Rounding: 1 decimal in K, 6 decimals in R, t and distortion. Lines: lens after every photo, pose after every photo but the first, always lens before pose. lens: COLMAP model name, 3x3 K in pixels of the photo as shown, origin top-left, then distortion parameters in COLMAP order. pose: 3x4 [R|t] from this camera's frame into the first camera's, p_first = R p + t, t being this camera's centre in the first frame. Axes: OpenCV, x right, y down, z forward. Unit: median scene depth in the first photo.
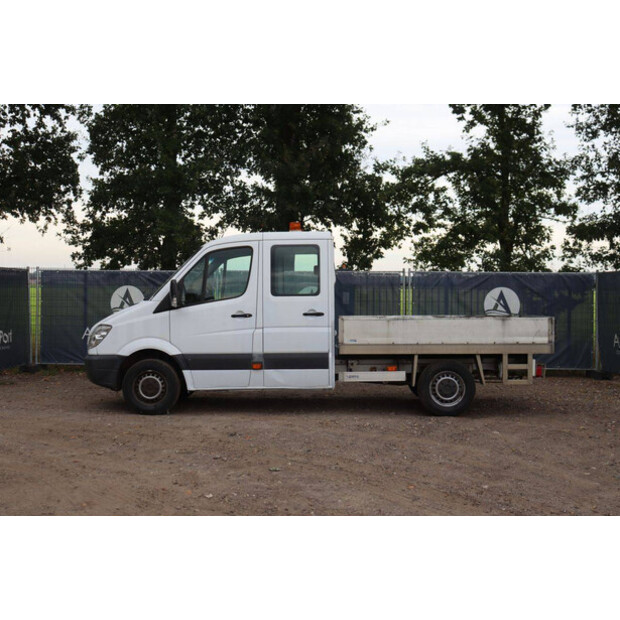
lens RADIAL K [[831.1, 0, 310.0], [0, 831.1, 310.0], [0, 0, 1]] dist [0.044905, 0.069411]
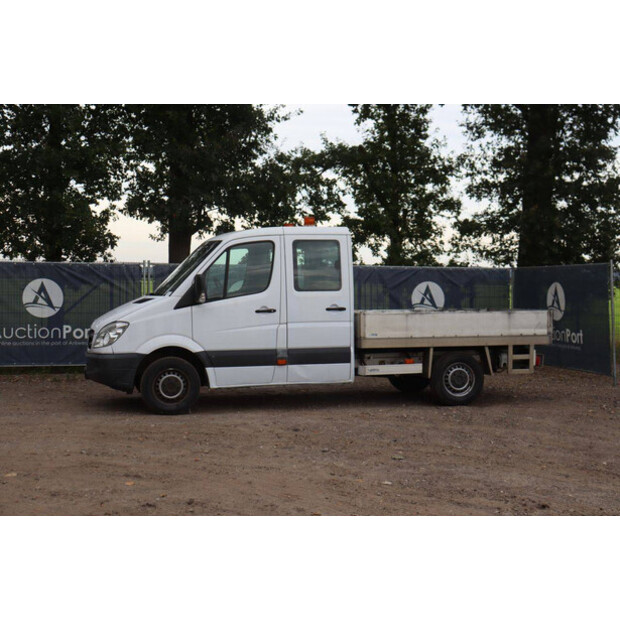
lens RADIAL K [[898.8, 0, 310.0], [0, 898.8, 310.0], [0, 0, 1]] dist [0.065178, 0.041622]
pose [[0.963746, -0.006573, 0.266739, -0.314390], [0.004810, 0.999962, 0.007263, -0.001901], [-0.266777, -0.005716, 0.963741, -0.041824]]
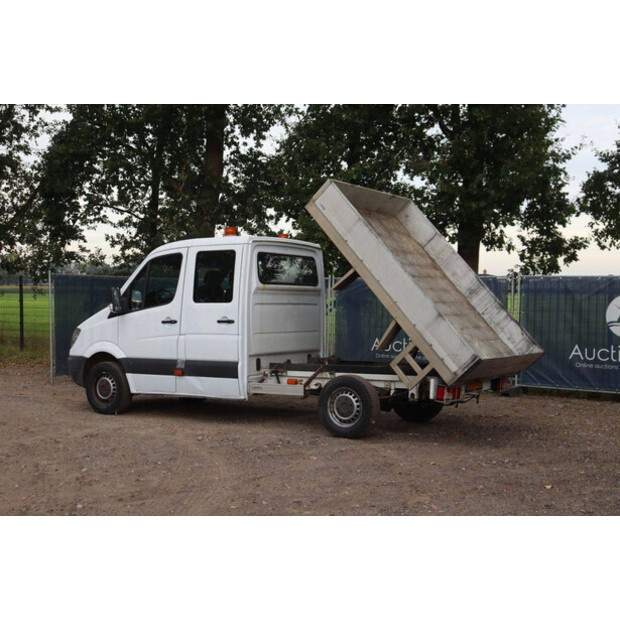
lens RADIAL K [[852.4, 0, 310.0], [0, 852.4, 310.0], [0, 0, 1]] dist [0.034840, 0.014843]
pose [[0.862589, 0.007428, -0.505851, 0.588952], [-0.012947, 0.999889, -0.007396, -0.002373], [0.505740, 0.012929, 0.862589, 0.187930]]
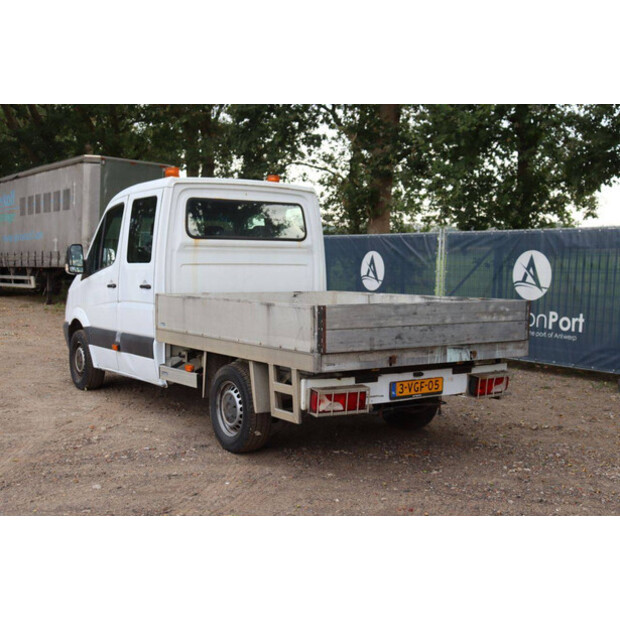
lens RADIAL K [[788.4, 0, 310.0], [0, 788.4, 310.0], [0, 0, 1]] dist [0.022299, 0.015046]
pose [[0.592736, 0.054065, -0.803580, 0.680719], [-0.020483, 0.998434, 0.052066, -0.014508], [0.805136, -0.014402, 0.592915, 0.681999]]
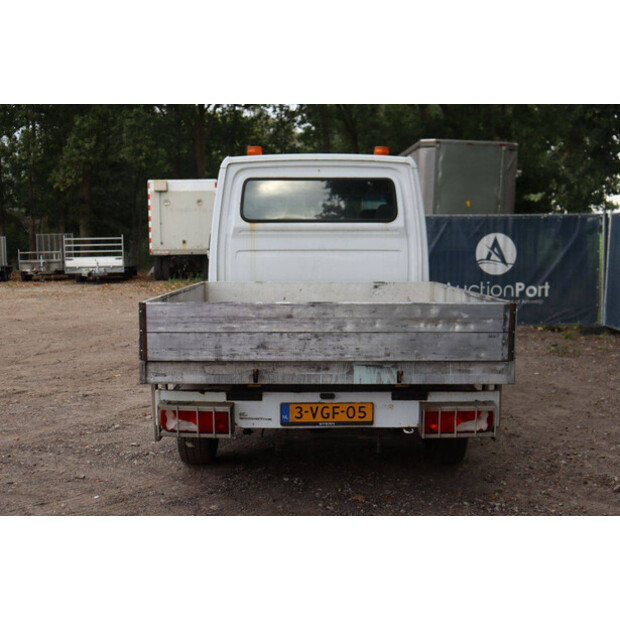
lens RADIAL K [[788.4, 0, 310.0], [0, 788.4, 310.0], [0, 0, 1]] dist [0.022299, 0.015046]
pose [[0.047036, 0.085189, -0.995254, 0.698326], [-0.013271, 0.996322, 0.084653, -0.023692], [0.998805, 0.009226, 0.047993, 1.046370]]
